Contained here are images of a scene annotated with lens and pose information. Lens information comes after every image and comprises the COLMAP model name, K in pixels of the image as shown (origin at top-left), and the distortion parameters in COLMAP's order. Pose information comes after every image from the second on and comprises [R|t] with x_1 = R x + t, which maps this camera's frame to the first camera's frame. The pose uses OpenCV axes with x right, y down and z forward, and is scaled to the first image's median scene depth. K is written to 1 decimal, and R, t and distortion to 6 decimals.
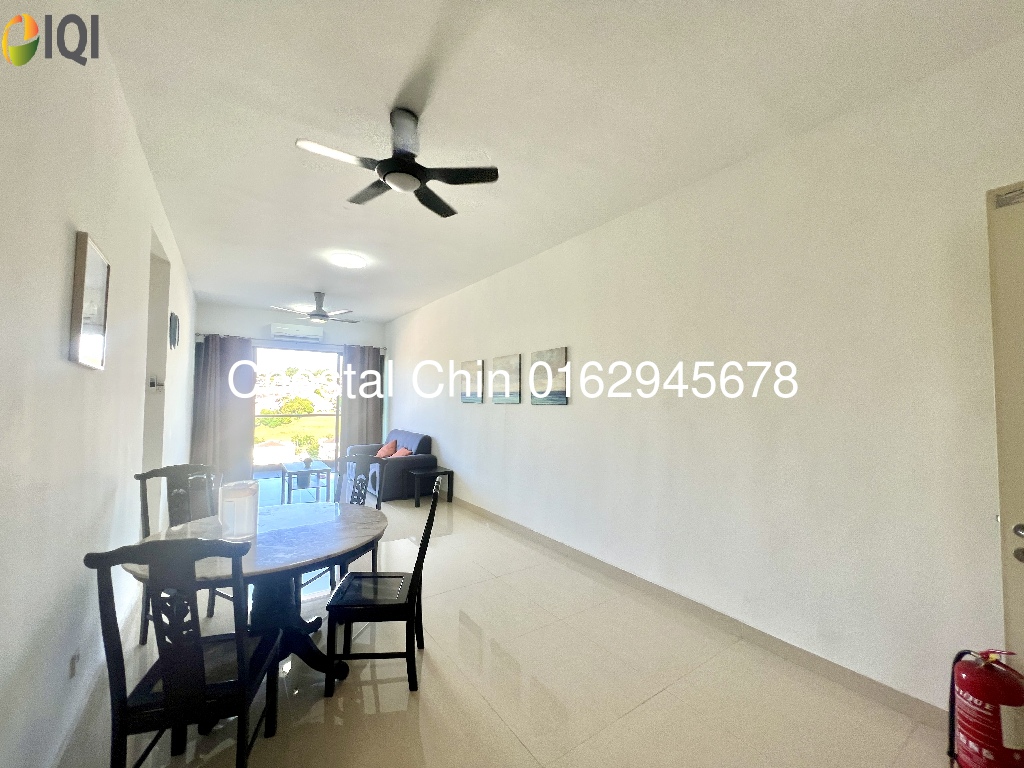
lens RADIAL K [[409.6, 0, 514.9], [0, 409.6, 384.6], [0, 0, 1]] dist [-0.003315, -0.000034]
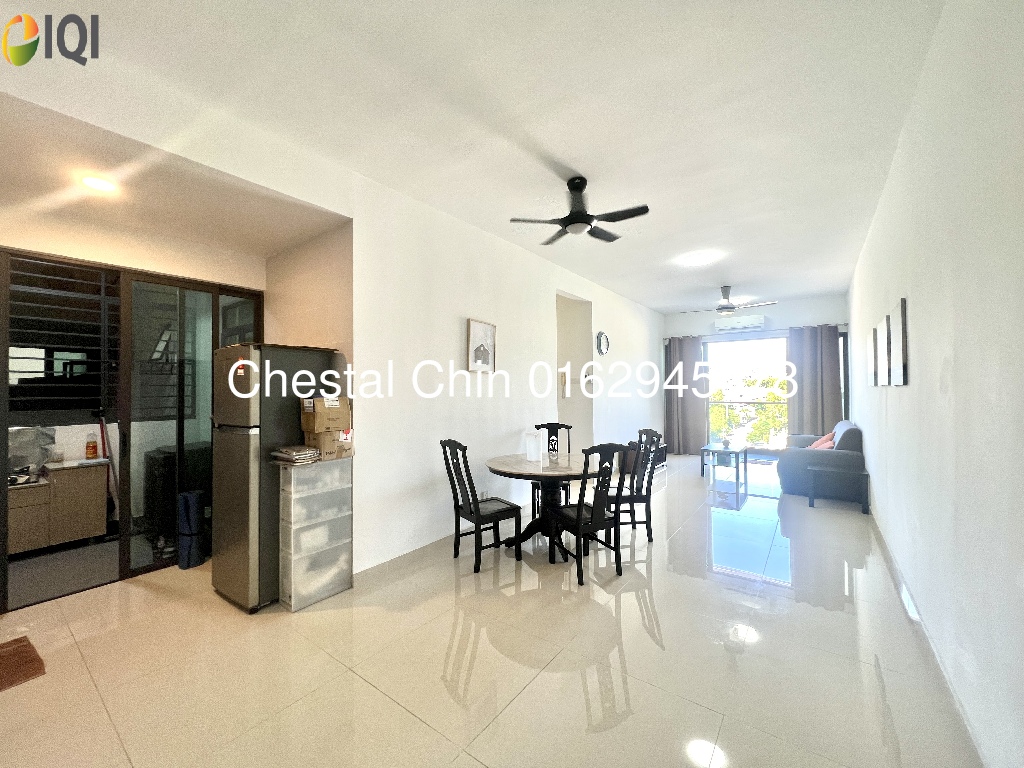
lens RADIAL K [[409.6, 0, 511.8], [0, 409.6, 386.0], [0, 0, 1]] dist [-0.003315, -0.000034]
pose [[0.306243, -0.013302, -0.951860, 0.339809], [0.043022, 0.999074, -0.000120, 0.009505], [0.950981, -0.040914, 0.306532, 0.110549]]
